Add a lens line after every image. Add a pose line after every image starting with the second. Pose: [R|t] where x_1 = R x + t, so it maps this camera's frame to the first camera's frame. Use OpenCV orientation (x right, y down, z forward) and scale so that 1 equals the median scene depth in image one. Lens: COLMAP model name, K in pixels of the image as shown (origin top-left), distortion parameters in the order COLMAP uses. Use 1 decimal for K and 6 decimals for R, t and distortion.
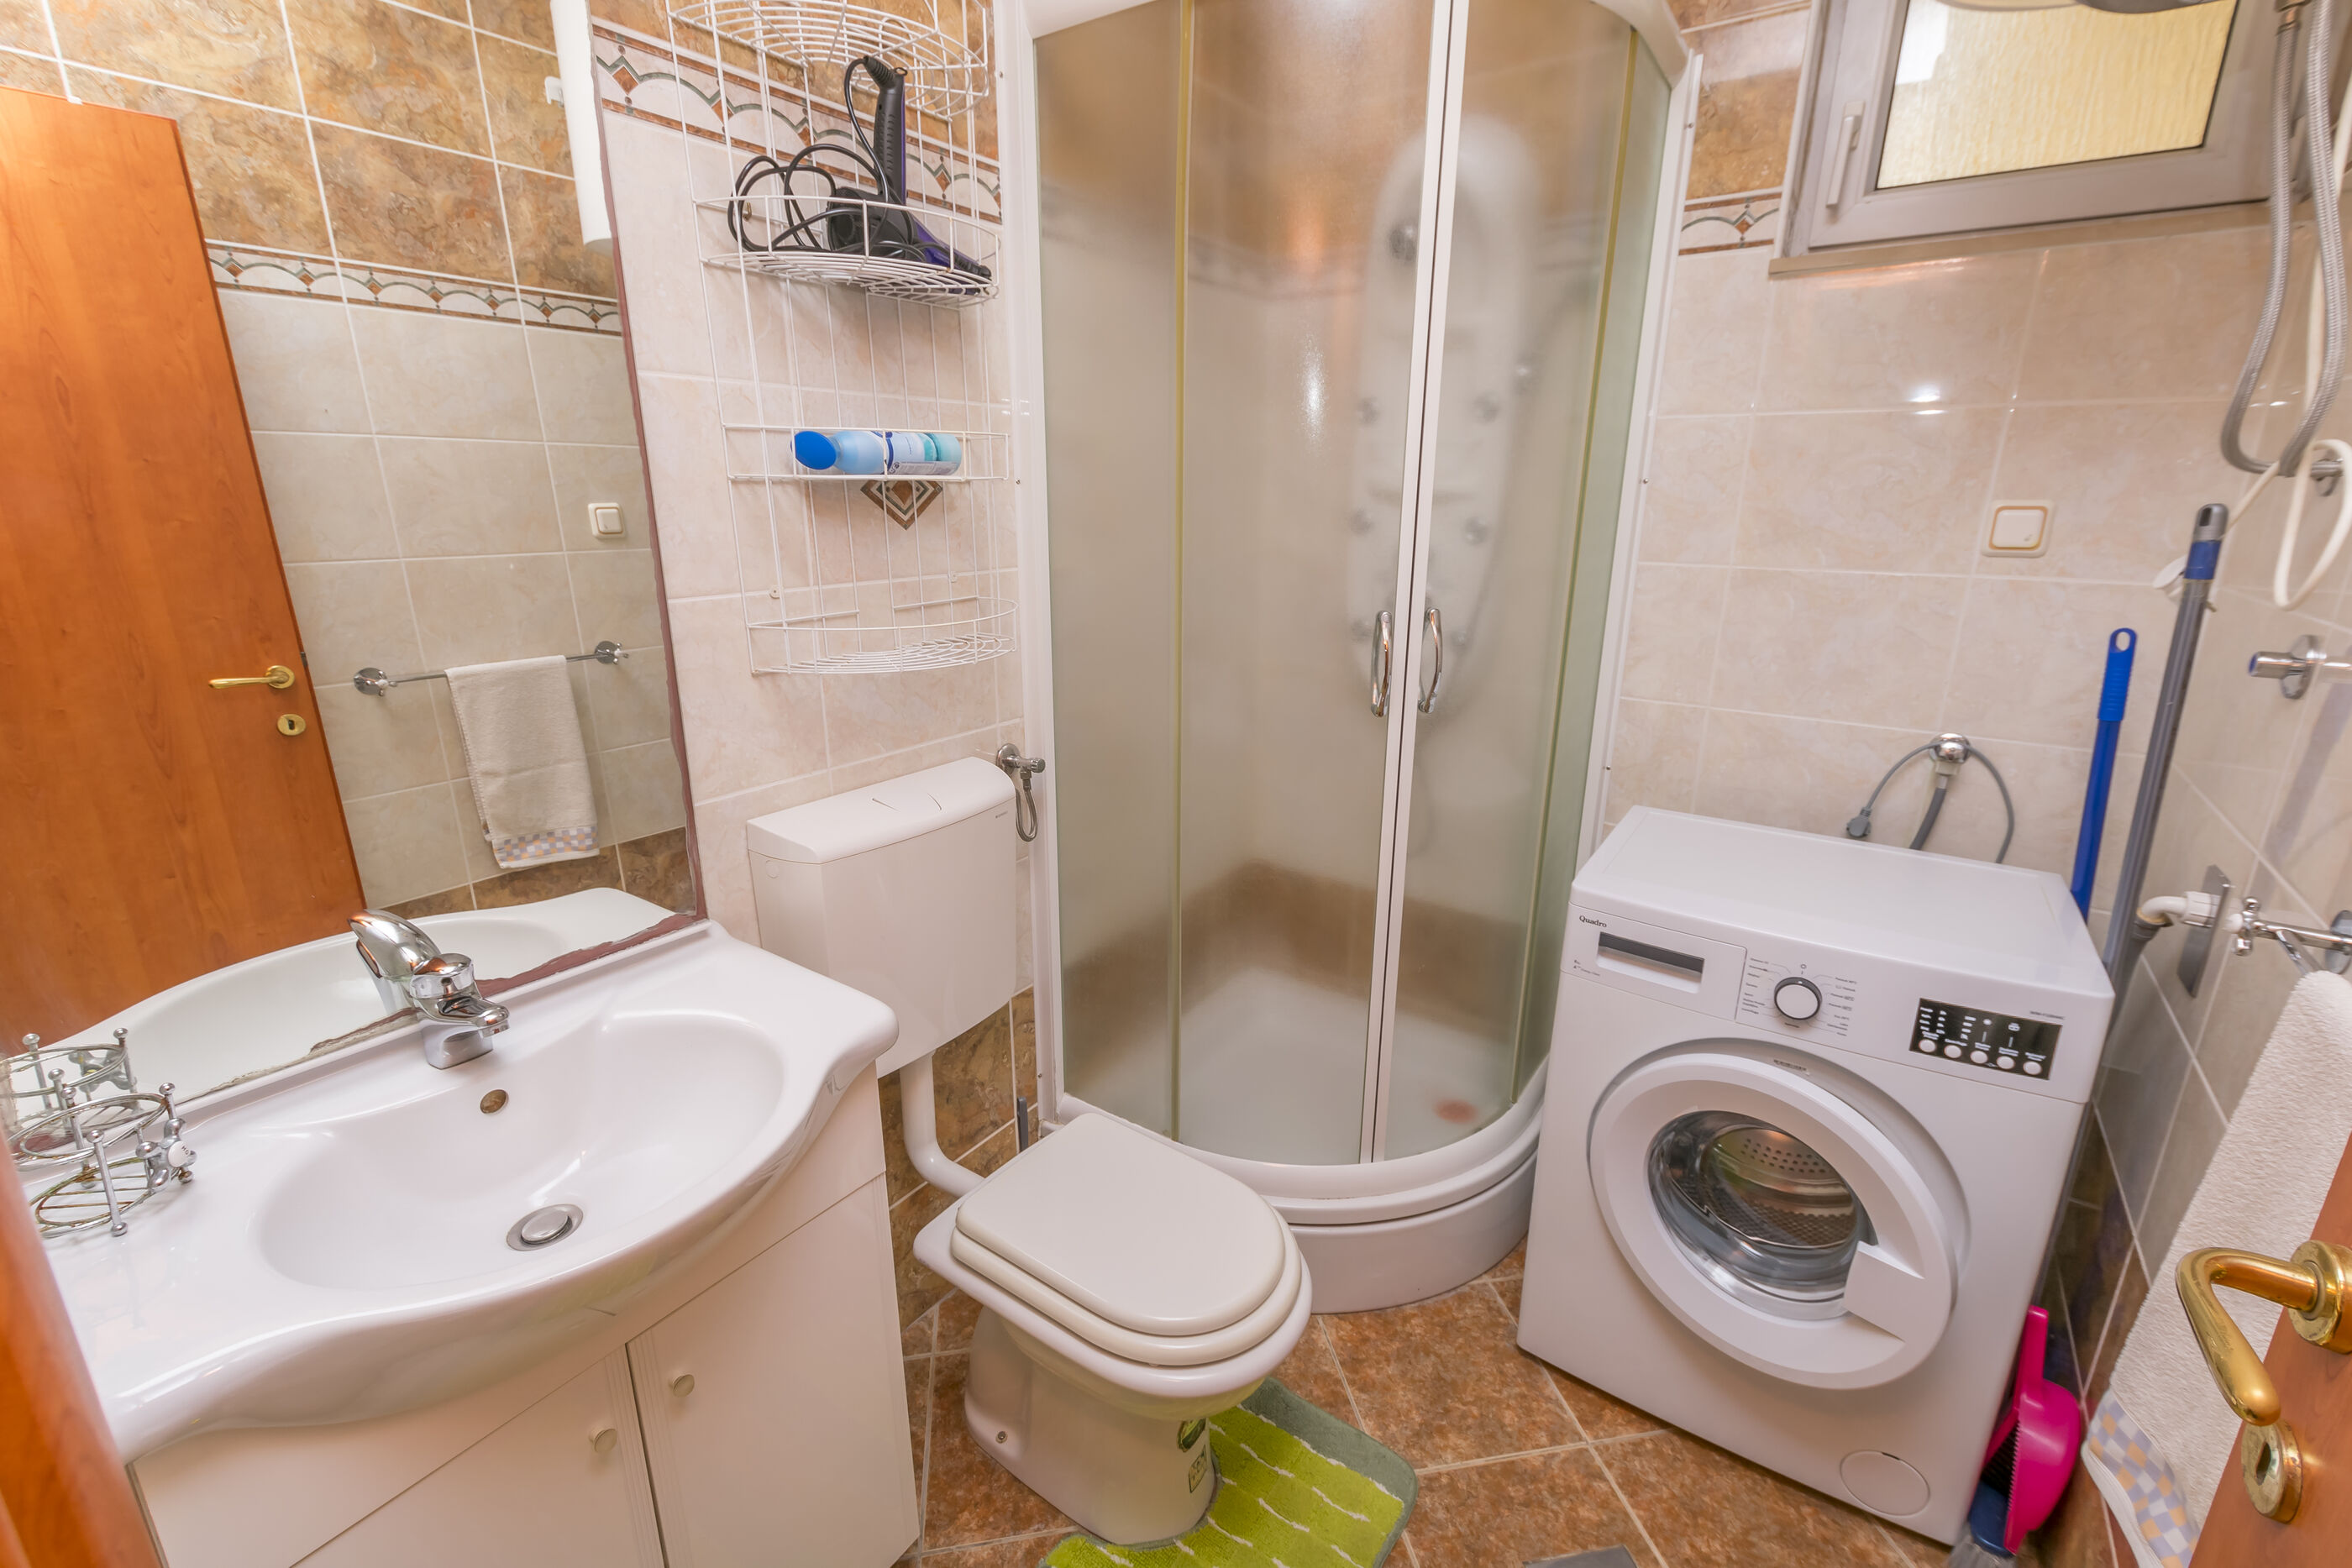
lens RADIAL K [[1014.9, 0, 1176.0], [0, 1014.9, 784.0], [0, 0, 1]] dist [0.026688, -0.013101]
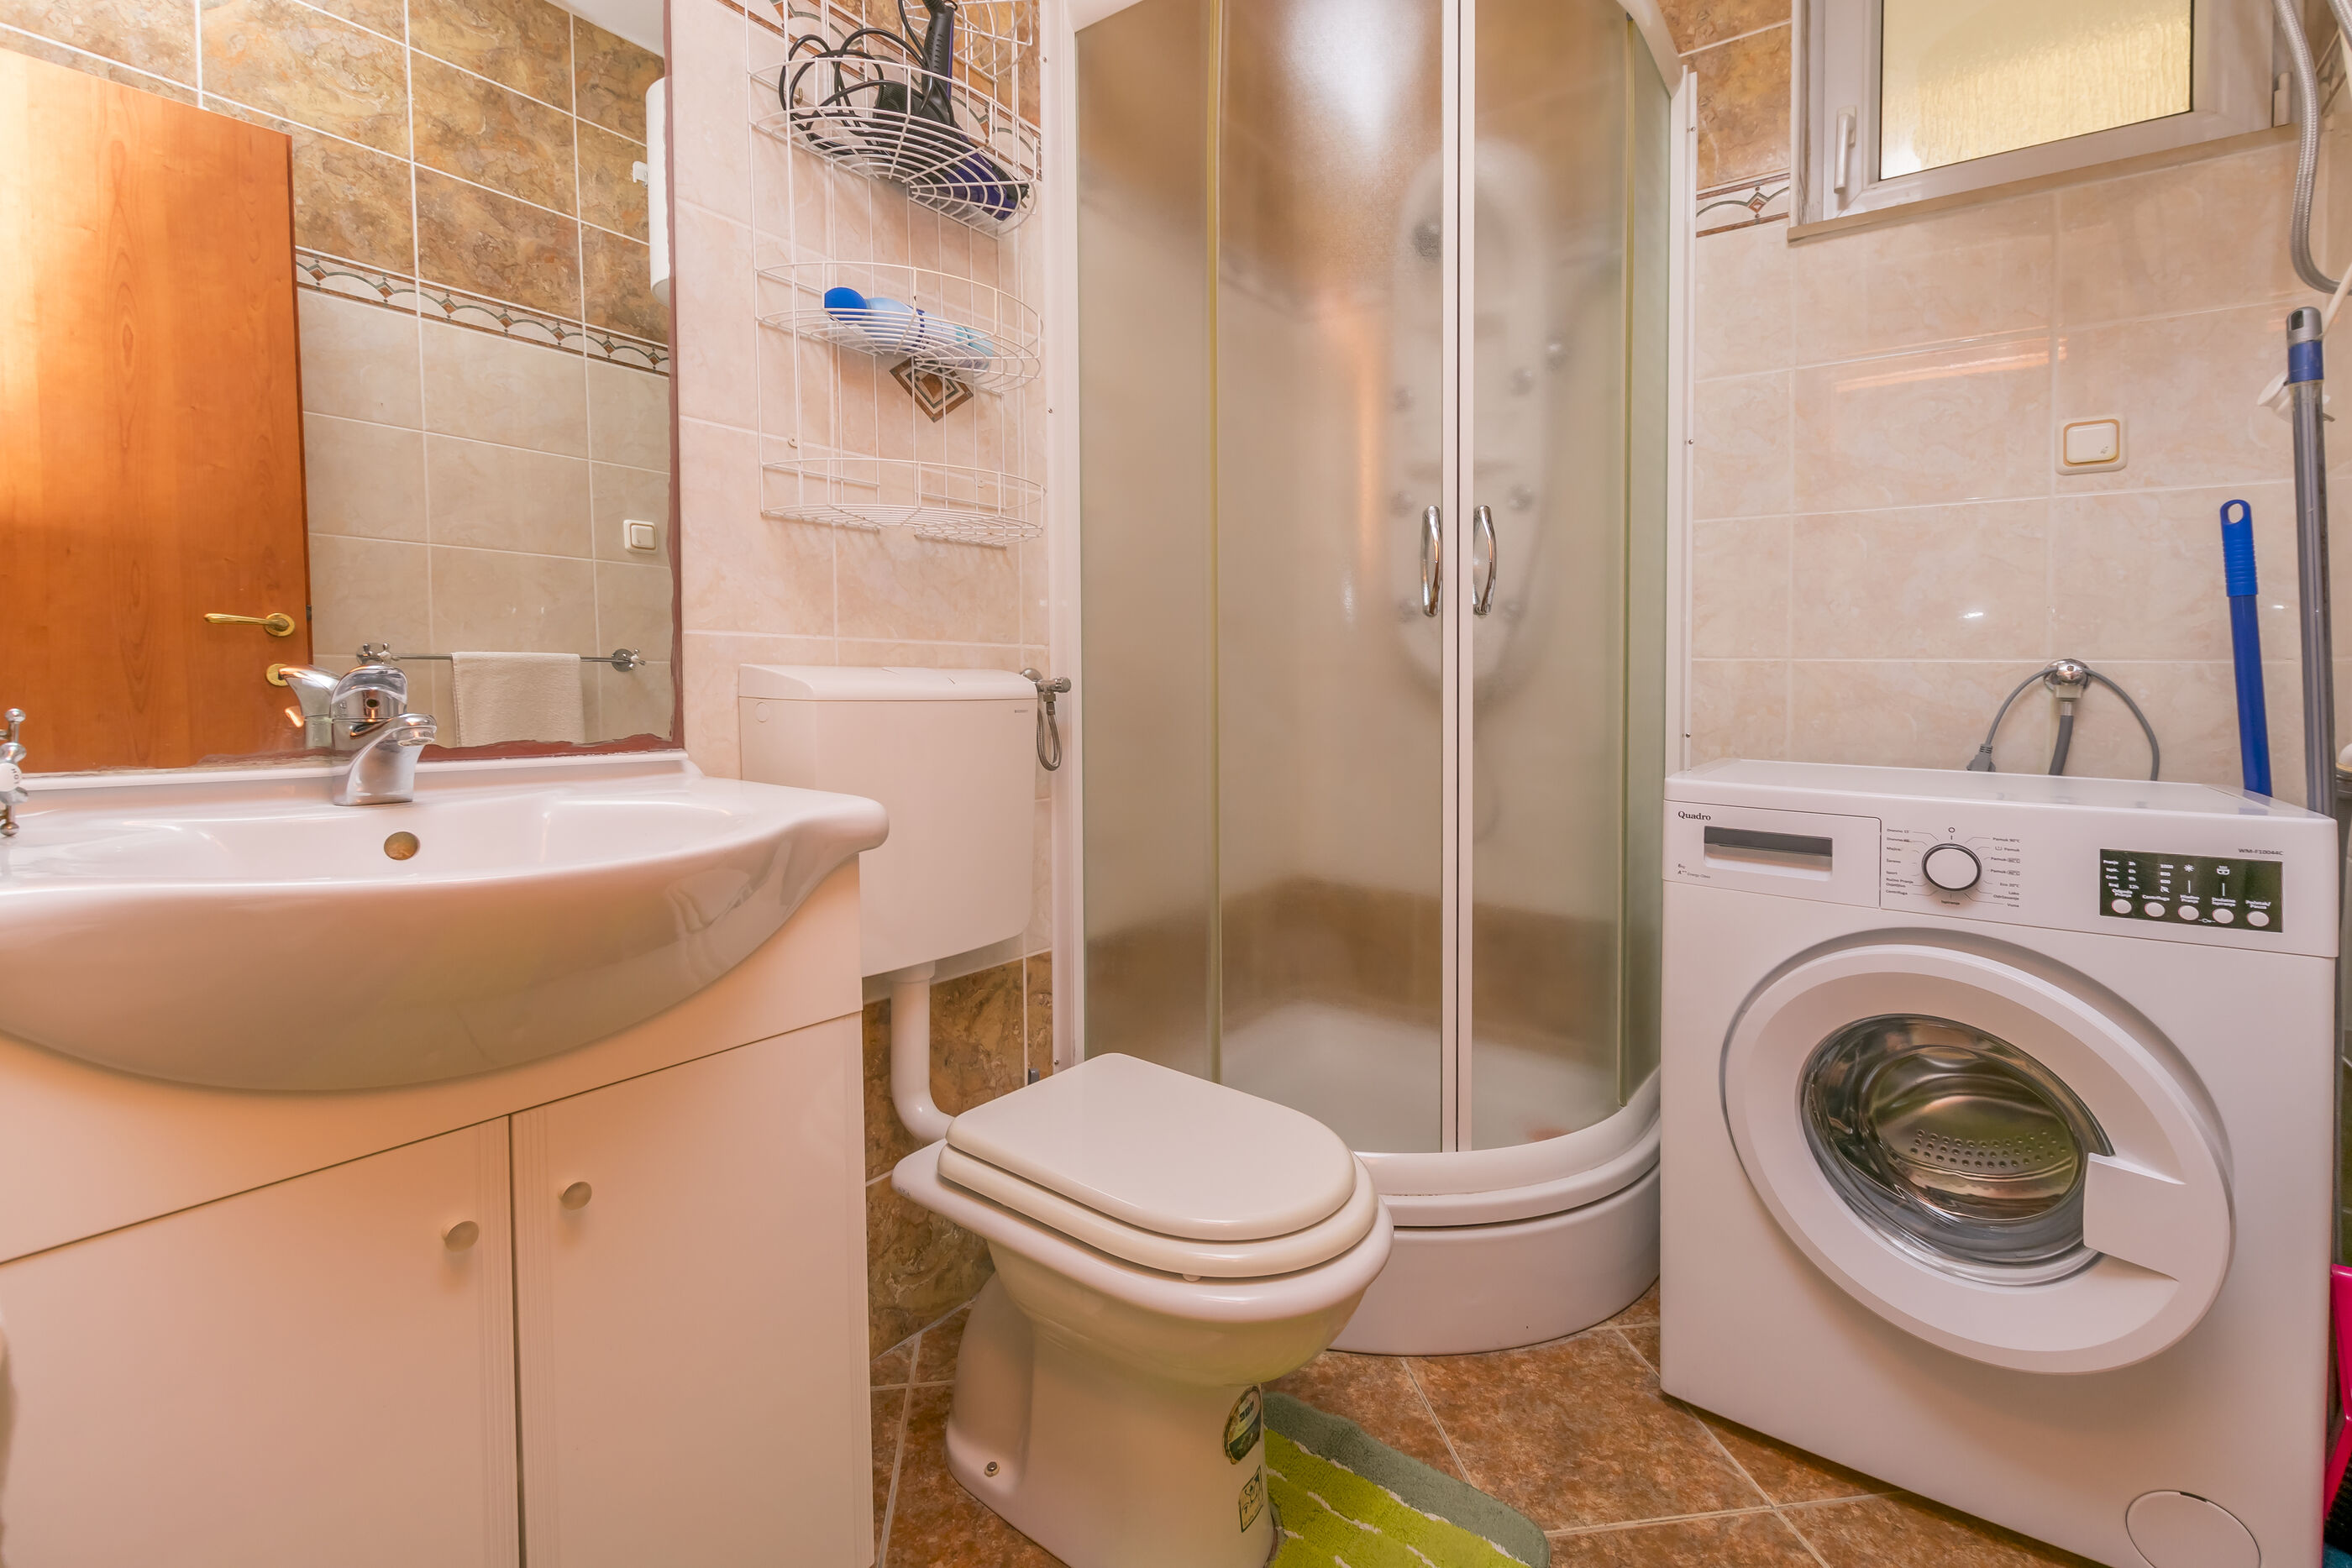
lens RADIAL K [[1046.3, 0, 1190.7], [0, 1046.3, 774.1], [0, 0, 1]] dist [0.020689, -0.009091]
pose [[0.999678, -0.010526, -0.023087, 0.000760], [0.004443, 0.968455, -0.249150, 0.292711], [0.024981, 0.248967, 0.968190, 0.103061]]
